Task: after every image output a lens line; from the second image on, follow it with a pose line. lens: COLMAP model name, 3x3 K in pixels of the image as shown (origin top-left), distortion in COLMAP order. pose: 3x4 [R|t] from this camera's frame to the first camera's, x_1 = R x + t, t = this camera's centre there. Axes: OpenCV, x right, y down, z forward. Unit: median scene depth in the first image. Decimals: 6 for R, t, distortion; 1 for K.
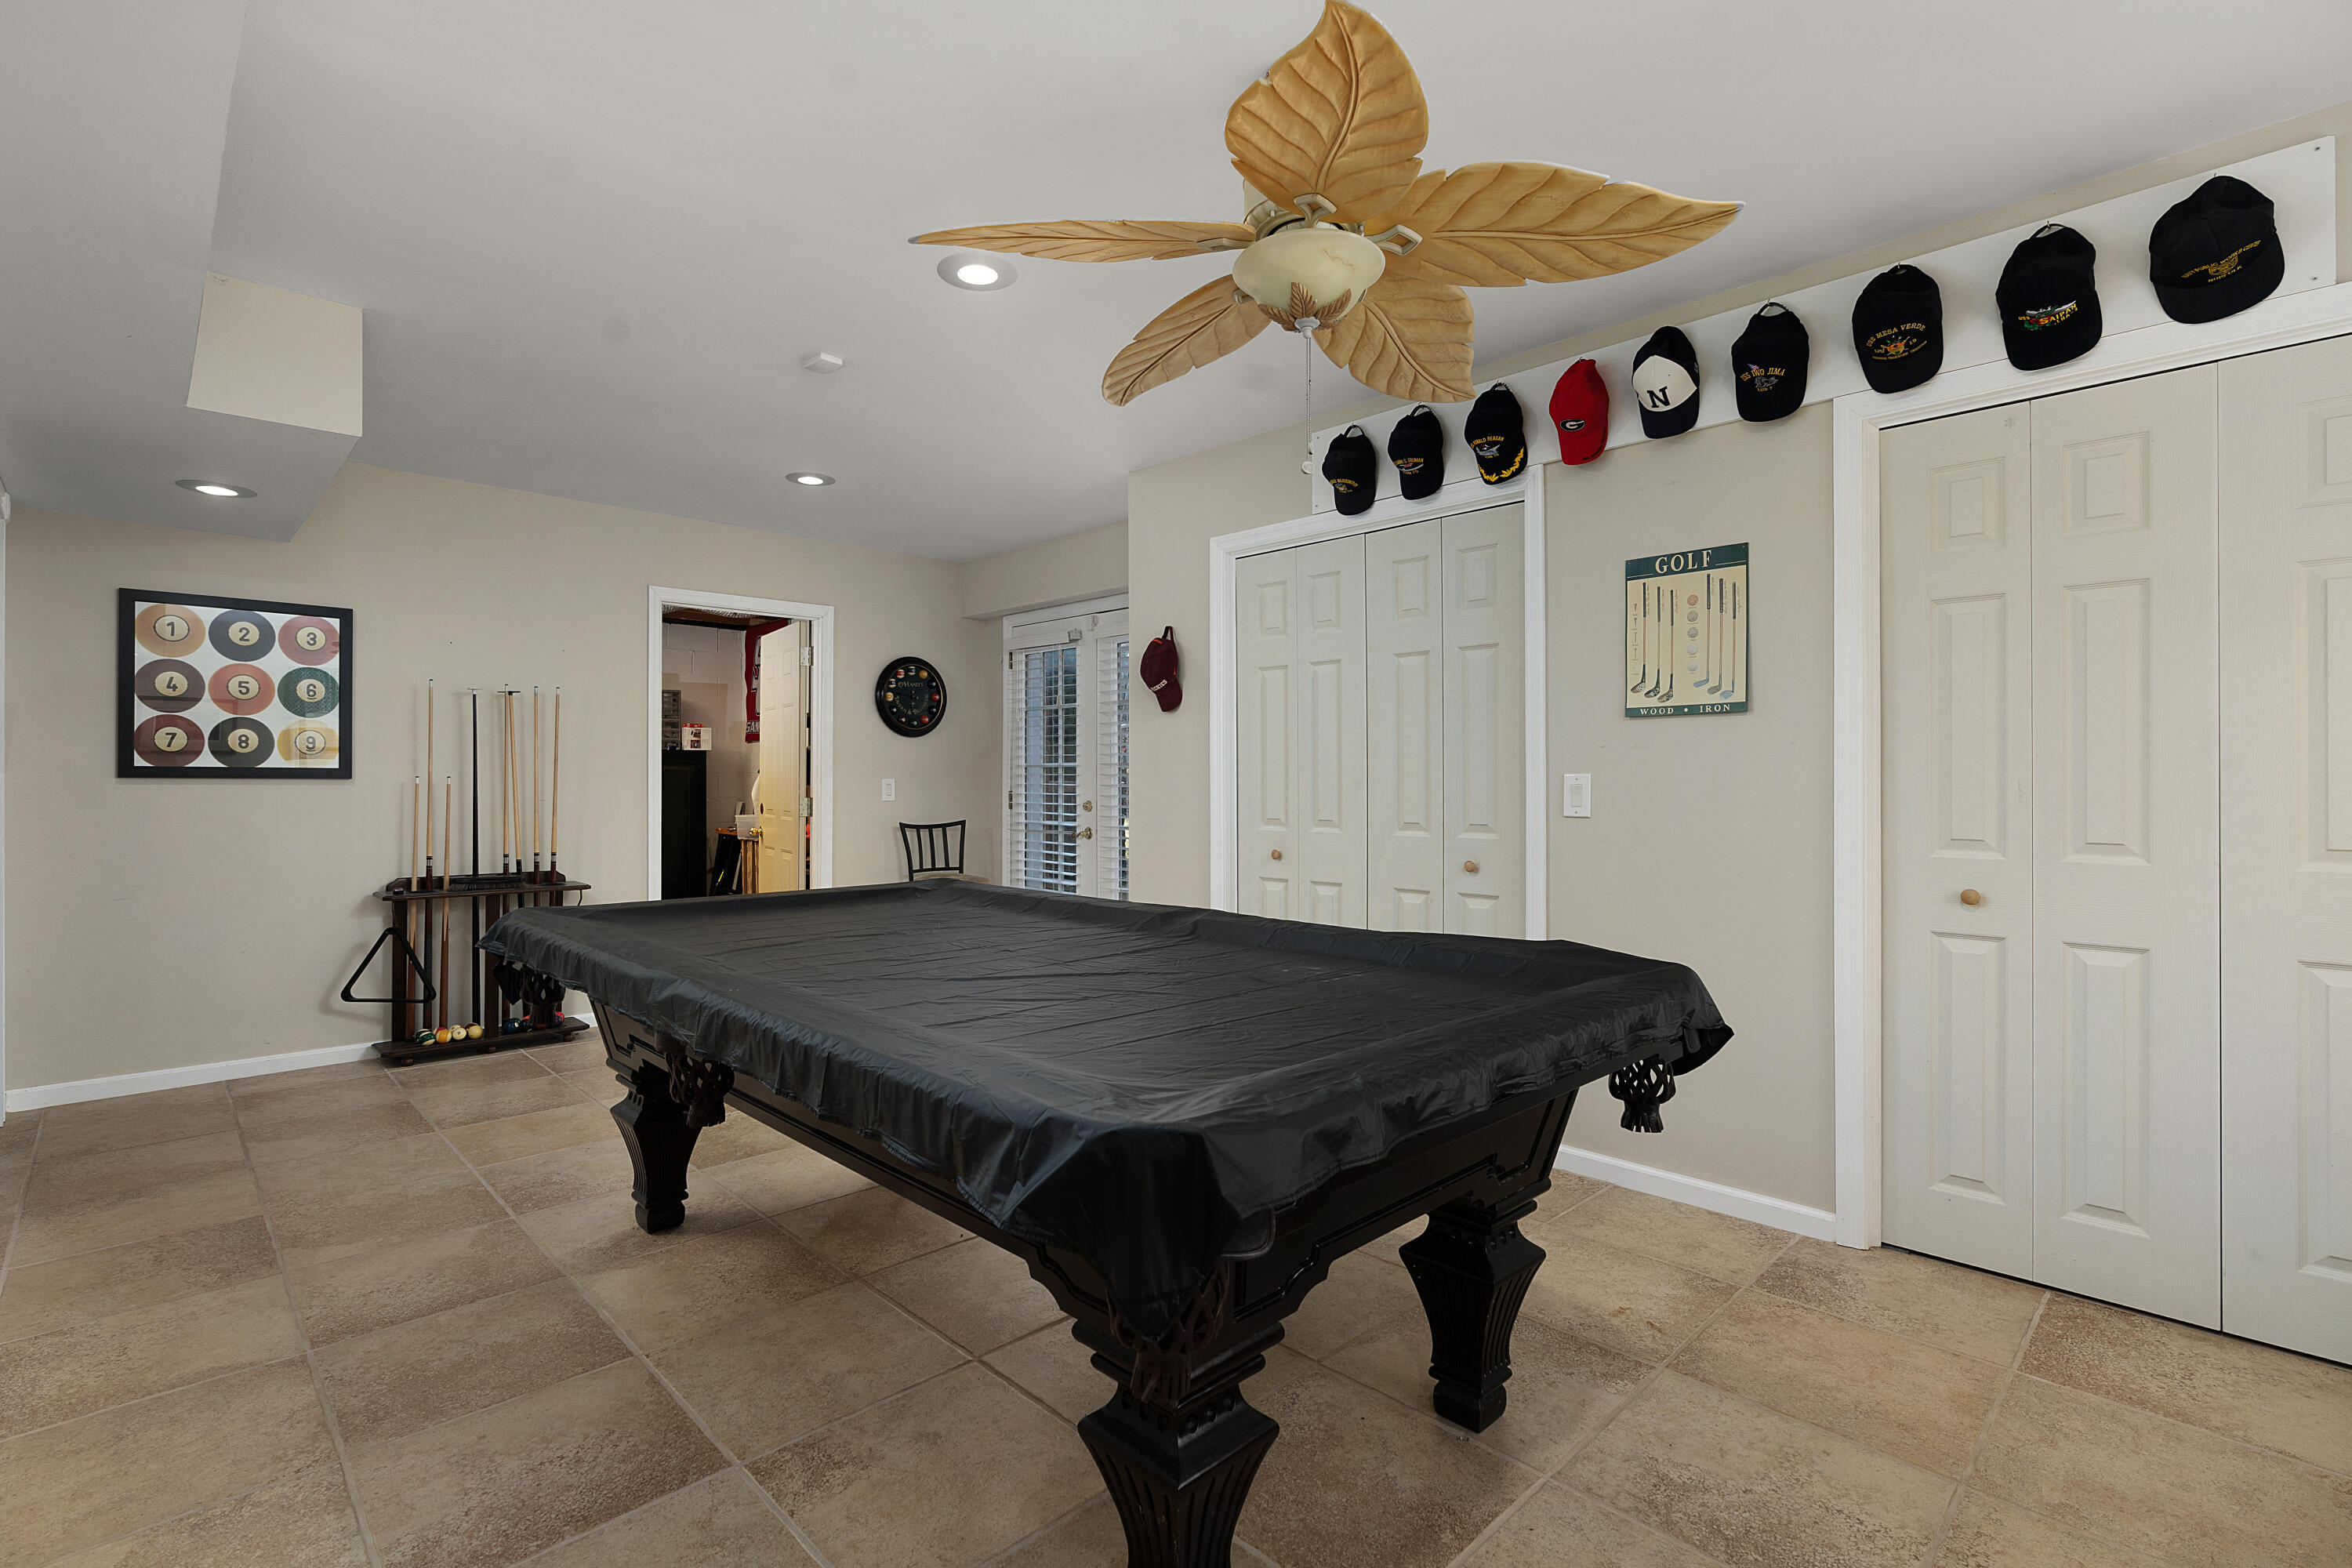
lens RADIAL K [[1070.8, 0, 1178.3], [0, 1070.8, 785.4], [0, 0, 1]] dist [-0.001824, 0.000076]
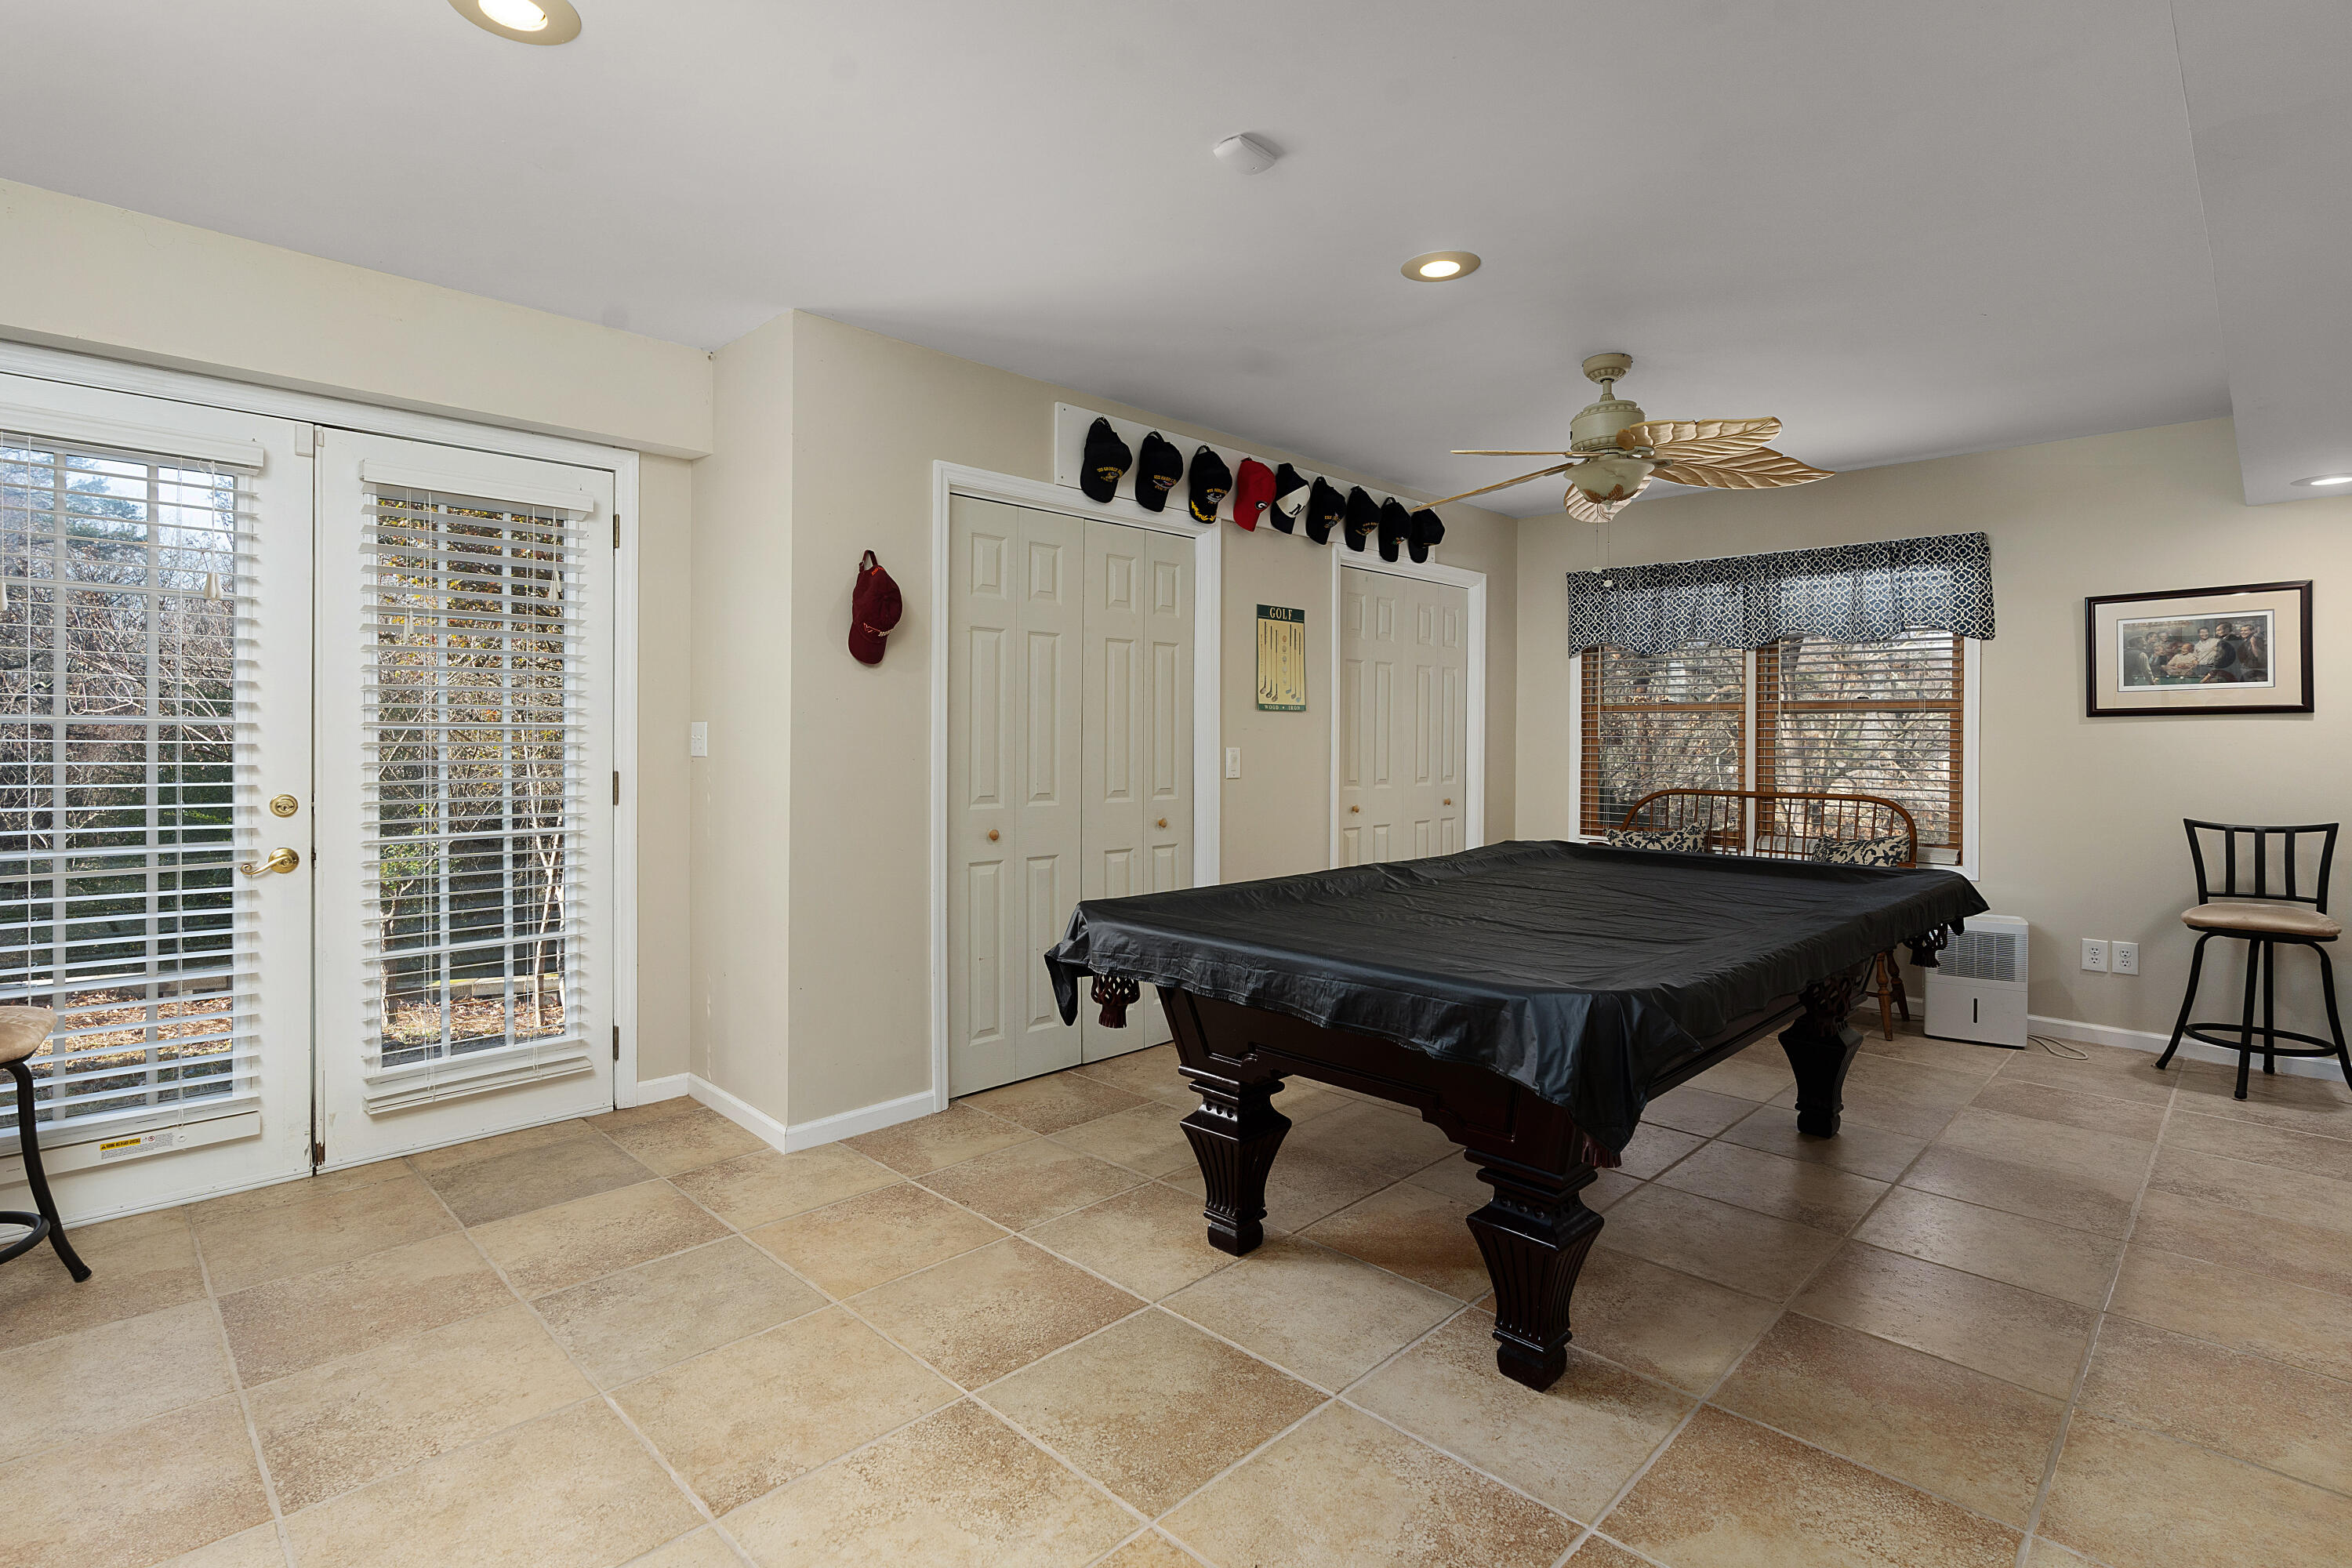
lens RADIAL K [[1115.8, 0, 1152.5], [0, 1115.8, 733.4], [0, 0, 1]] dist [-0.012860, -0.000218]
pose [[-0.000293, 0.015099, 0.999886, -1.109079], [0.005991, 0.999868, -0.015097, -0.008035], [-0.999982, 0.005986, -0.000383, 1.125614]]
